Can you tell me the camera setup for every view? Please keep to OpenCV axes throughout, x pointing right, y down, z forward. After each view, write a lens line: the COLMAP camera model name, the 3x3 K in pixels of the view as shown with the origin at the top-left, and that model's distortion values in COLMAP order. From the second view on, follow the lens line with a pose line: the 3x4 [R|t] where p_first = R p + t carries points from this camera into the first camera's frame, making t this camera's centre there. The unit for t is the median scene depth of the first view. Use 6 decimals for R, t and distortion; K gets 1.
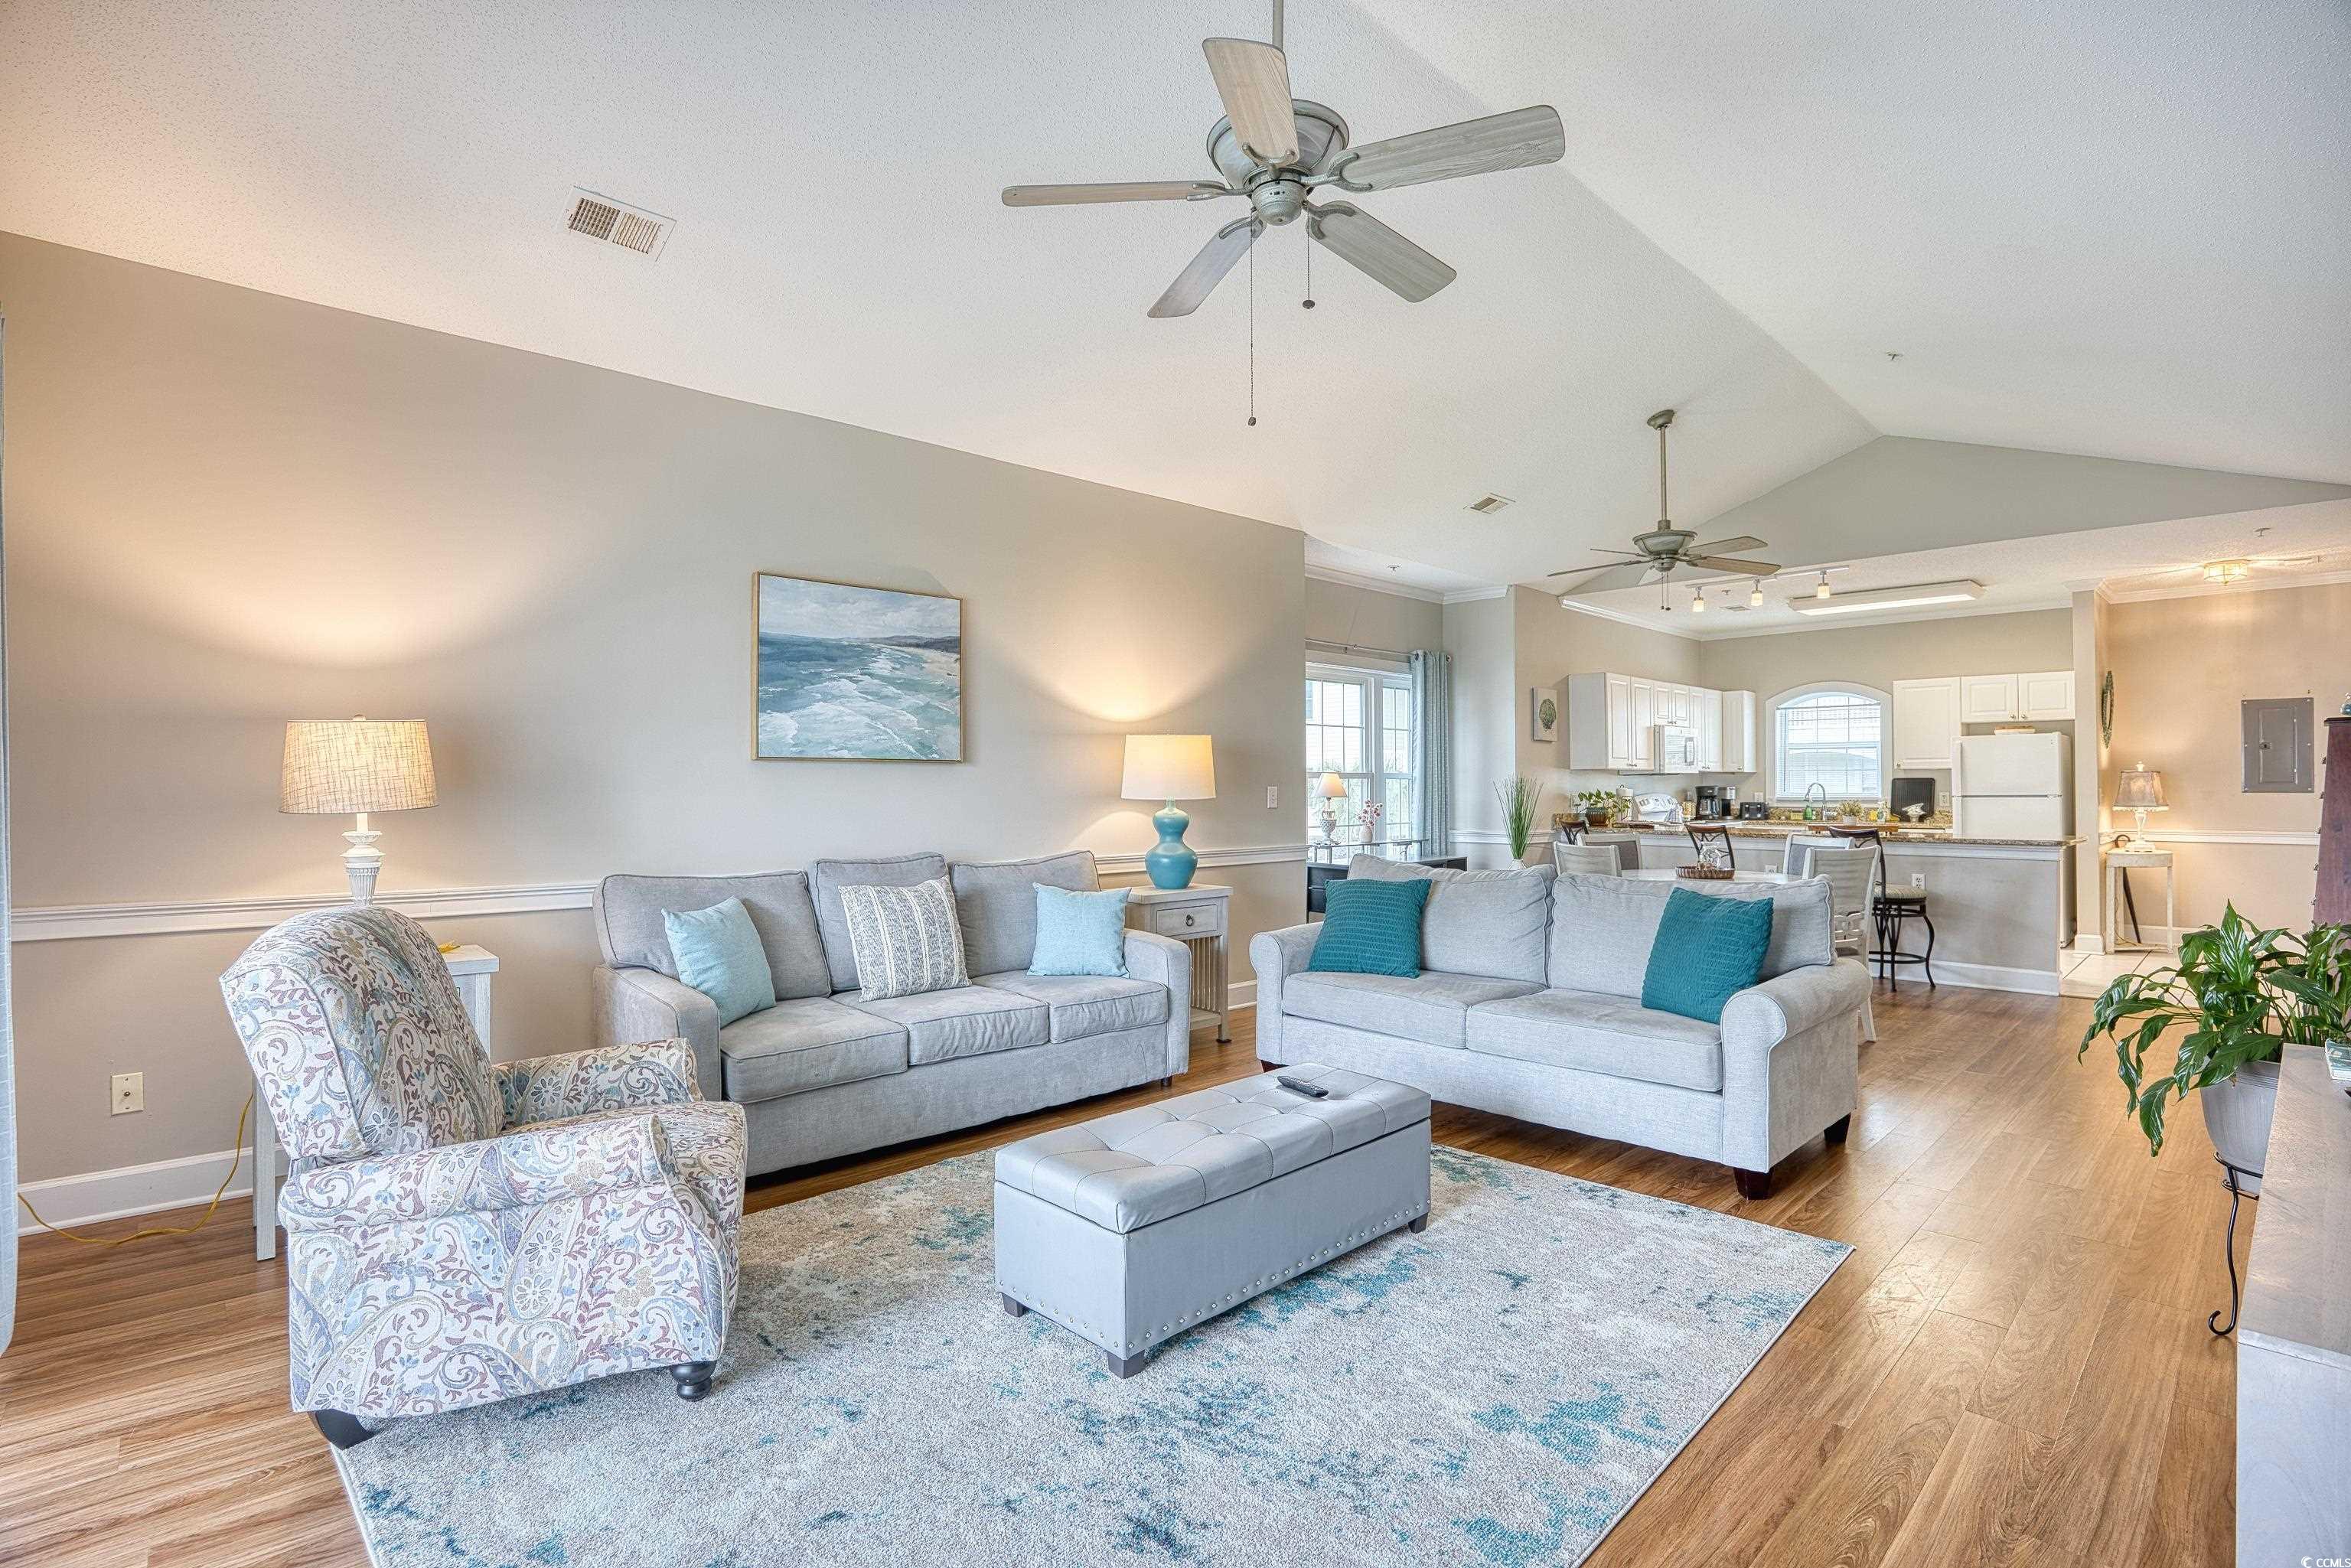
lens RADIAL K [[1126.0, 0, 1175.3], [0, 1126.0, 775.4], [0, 0, 1]] dist [-0.060103, 0.016741]
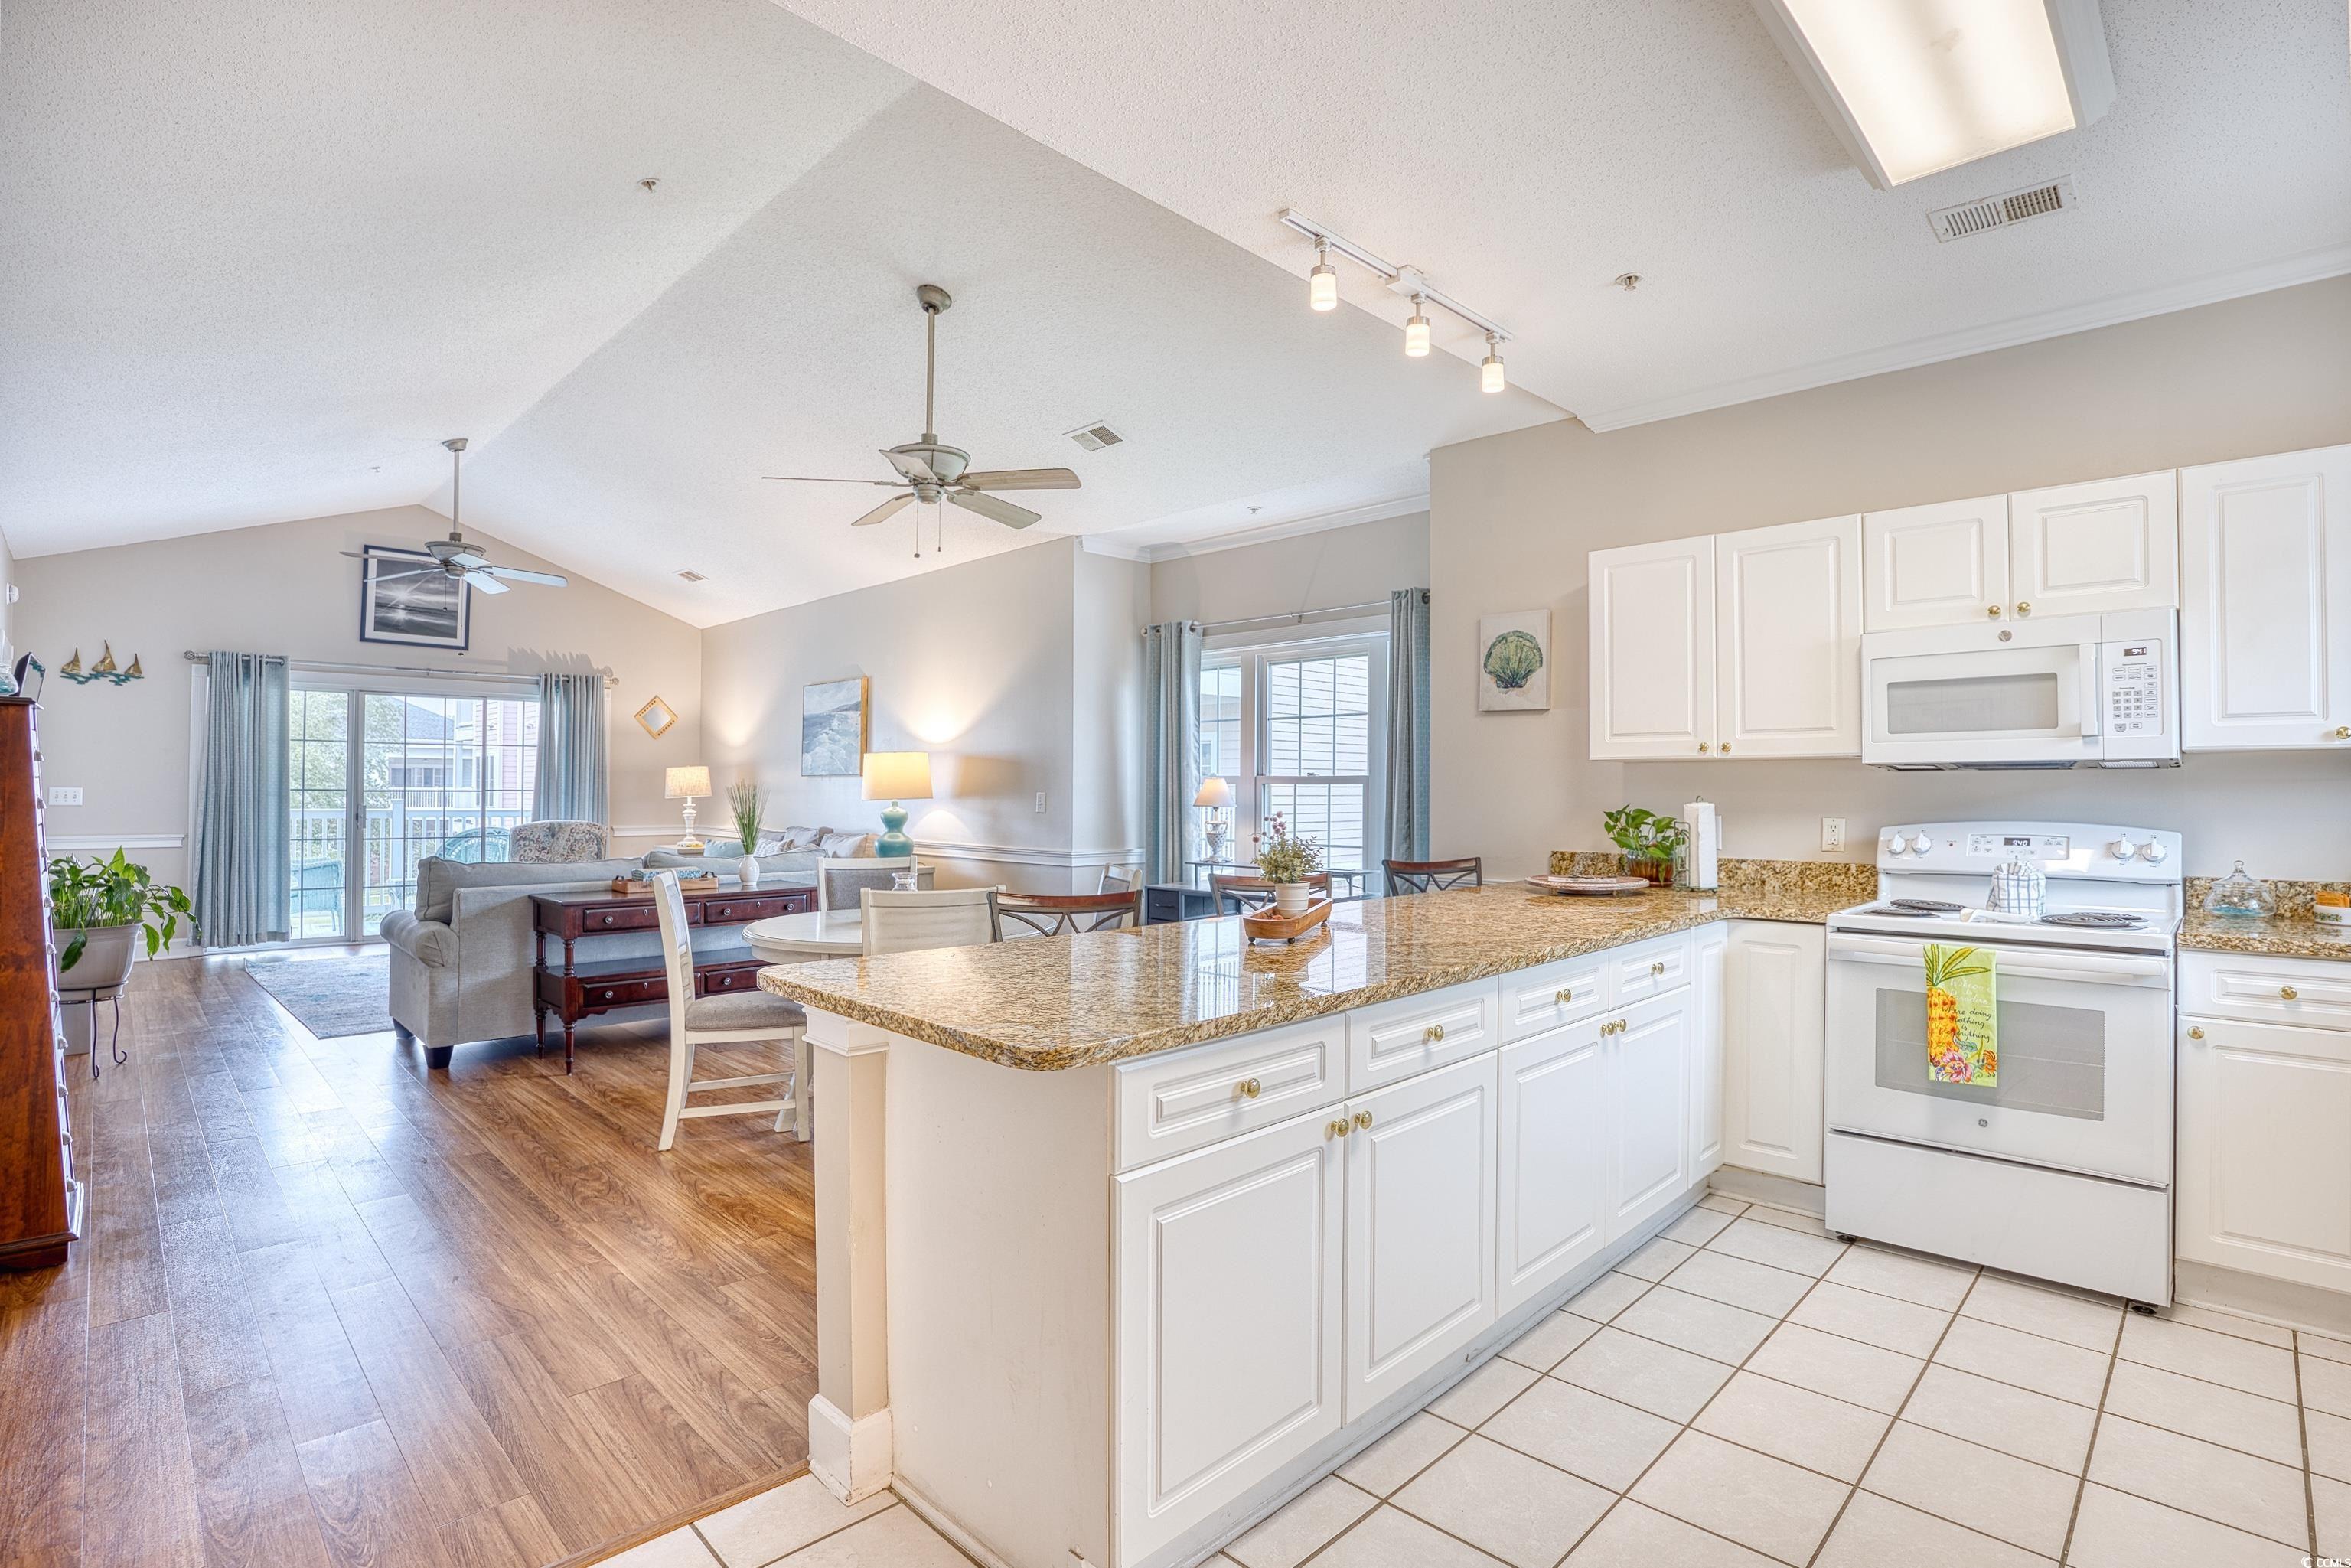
lens RADIAL K [[1126.0, 0, 1182.5], [0, 1126.0, 775.5], [0, 0, 1]] dist [-0.060103, 0.016741]
pose [[0.023055, -0.011108, -0.999672, 0.909764], [0.005065, 0.999927, -0.010994, 0.005199], [0.999721, -0.004810, 0.023110, 0.882151]]
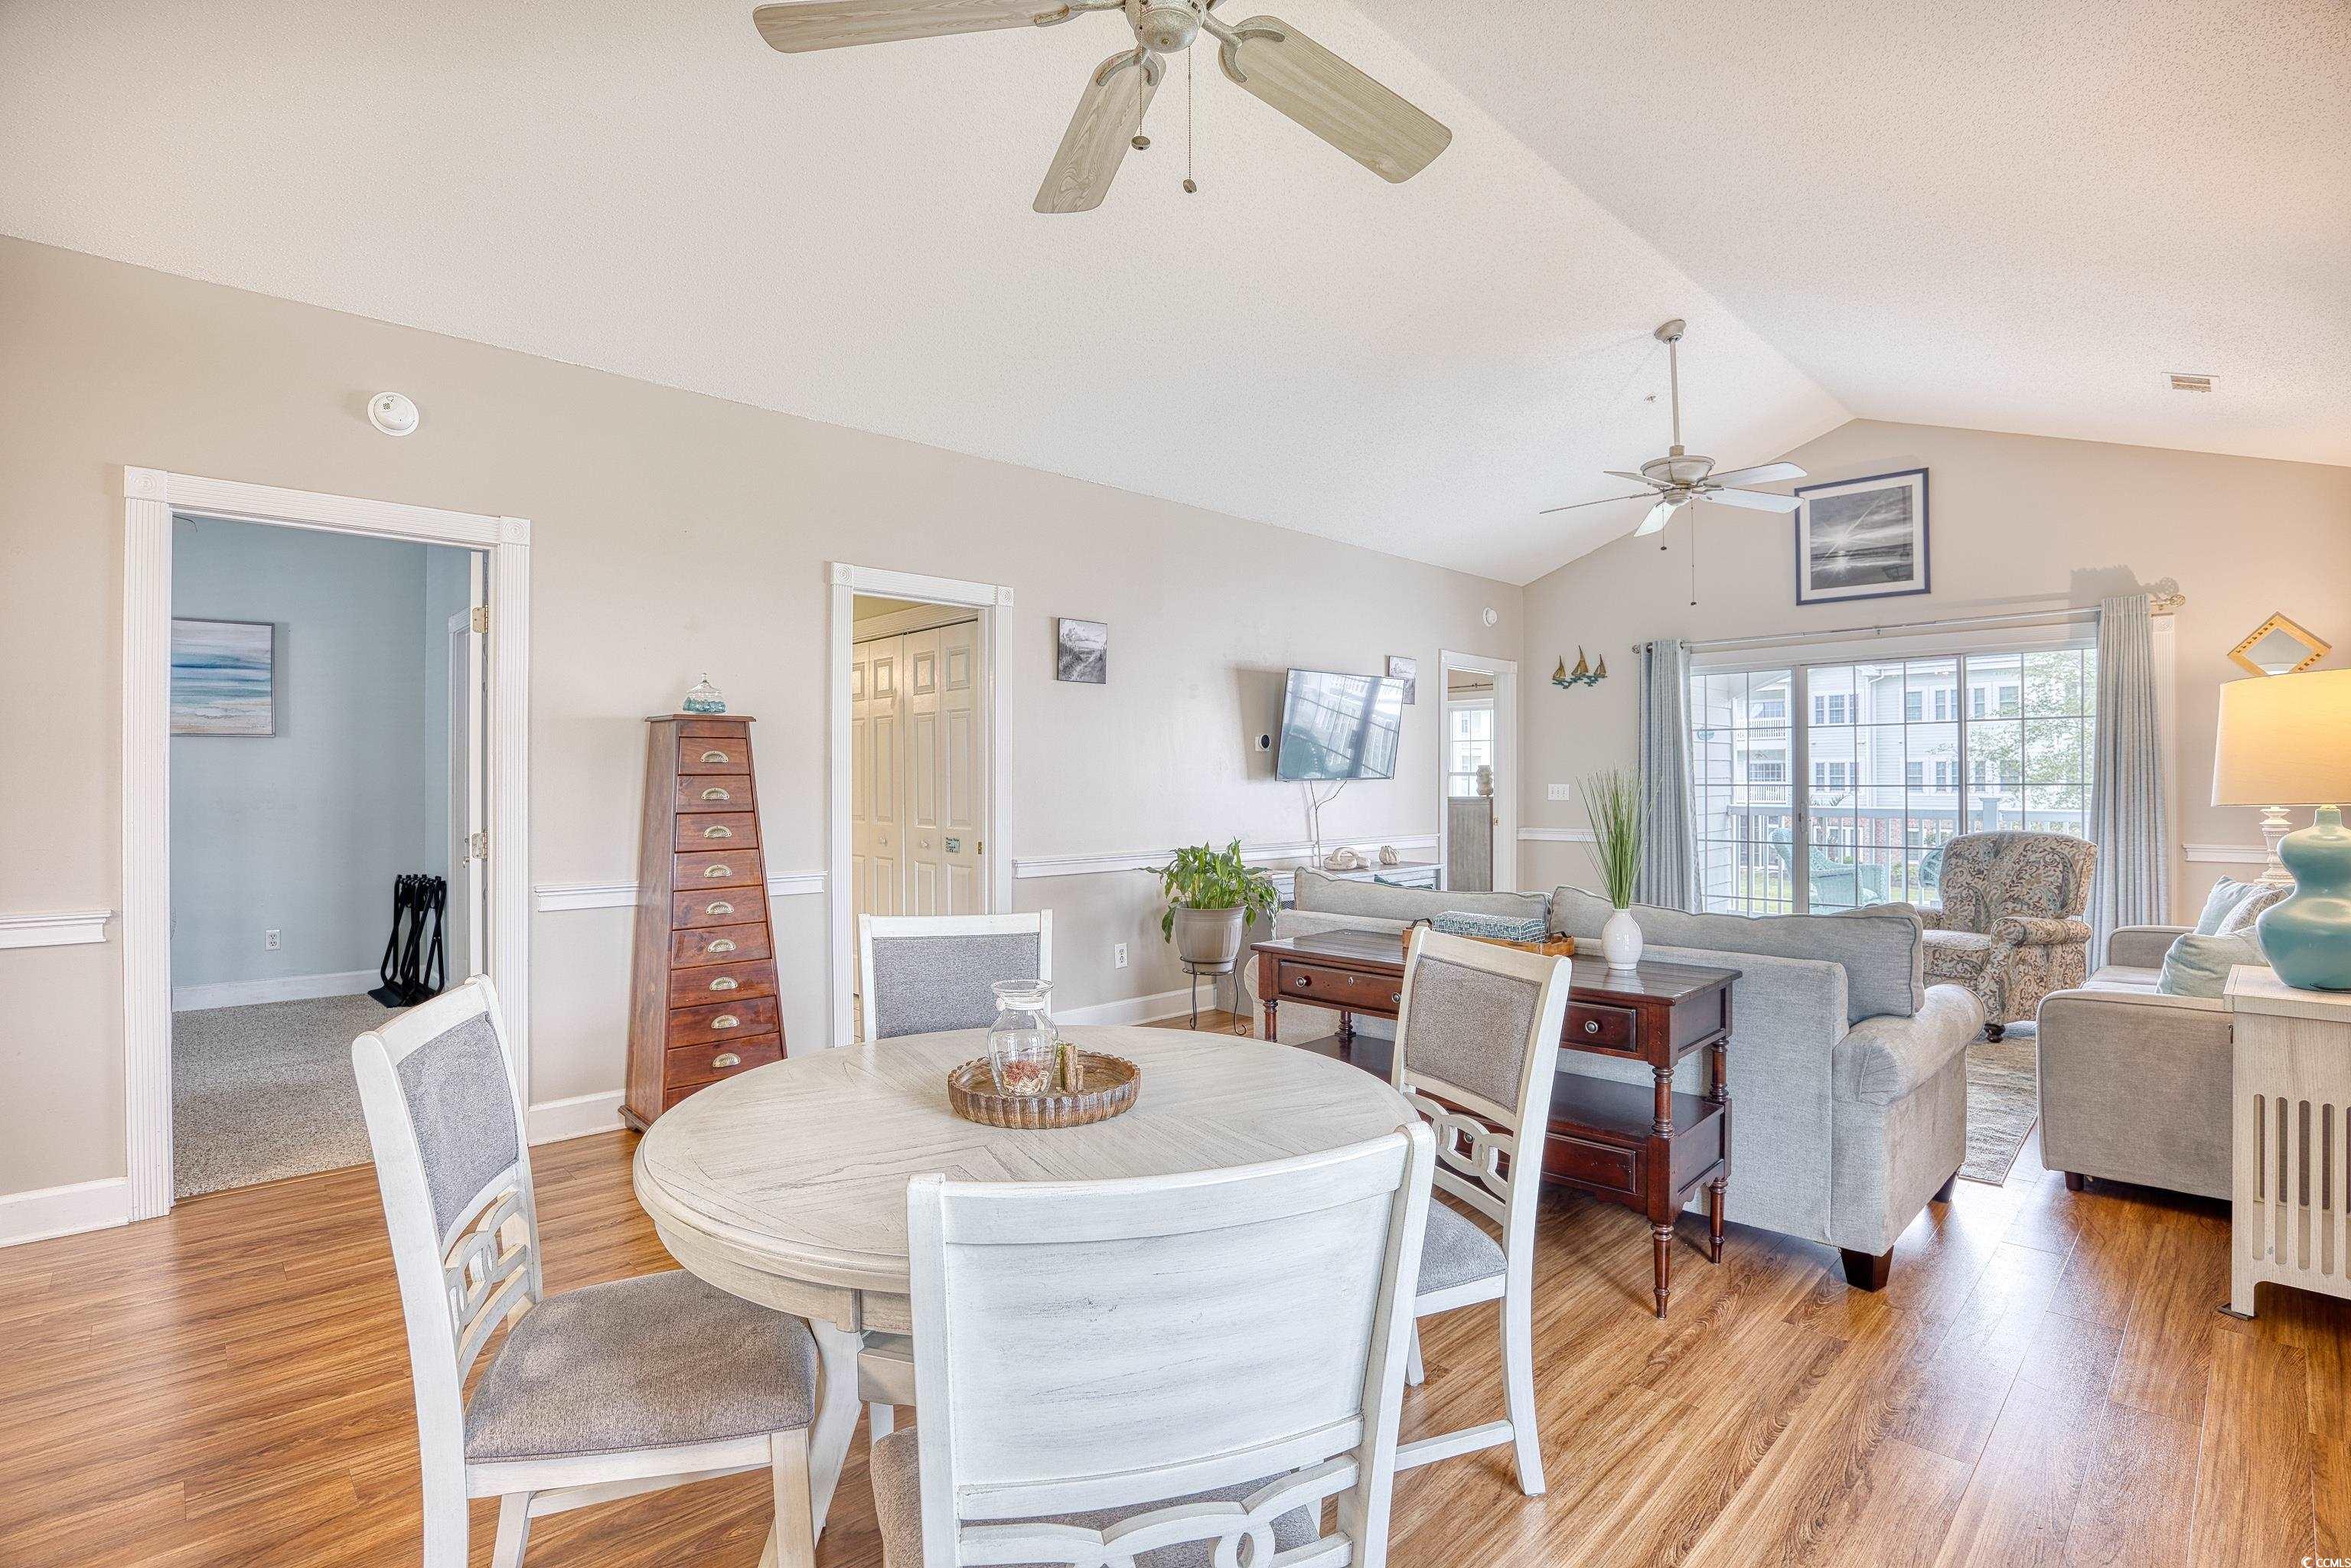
lens RADIAL K [[1126.0, 0, 1164.9], [0, 1126.0, 783.3], [0, 0, 1]] dist [-0.060103, 0.016741]
pose [[-0.999952, 0.004983, -0.008378, 0.347415], [0.005111, 0.999870, -0.015262, 0.013726], [0.008301, -0.015304, -0.999848, 0.994892]]
